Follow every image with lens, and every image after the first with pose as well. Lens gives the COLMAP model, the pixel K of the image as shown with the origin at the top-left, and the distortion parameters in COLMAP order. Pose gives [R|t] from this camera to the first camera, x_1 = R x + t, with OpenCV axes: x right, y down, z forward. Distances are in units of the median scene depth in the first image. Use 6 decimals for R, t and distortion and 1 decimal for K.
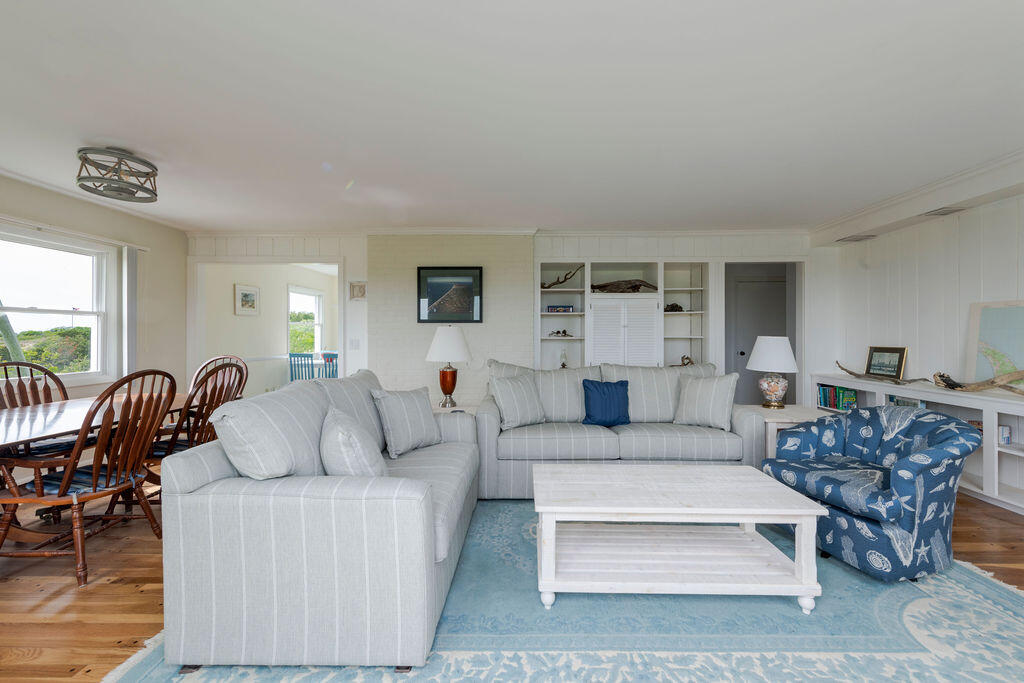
lens RADIAL K [[426.4, 0, 514.0], [0, 426.4, 338.3], [0, 0, 1]] dist [0.003668, -0.000572]
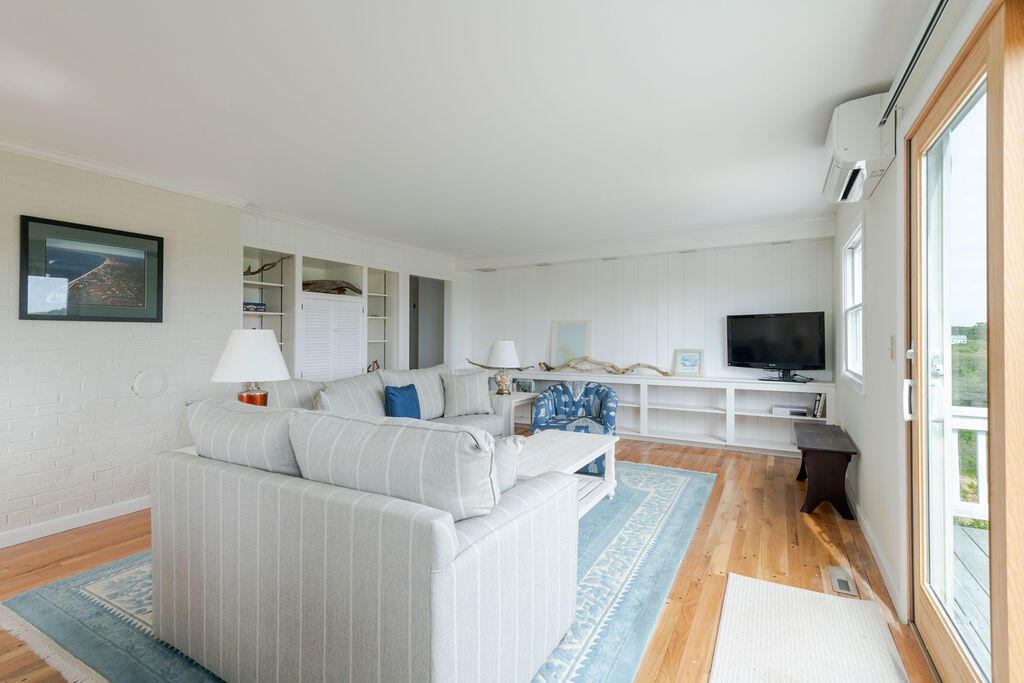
lens RADIAL K [[483.5, 0, 512.8], [0, 483.5, 335.3], [0, 0, 1]] dist [0.003899, -0.000491]
pose [[0.458478, 0.002060, 0.888704, -0.737818], [0.008382, 0.999943, -0.006643, -0.010271], [-0.888666, 0.010494, 0.458434, 0.259957]]
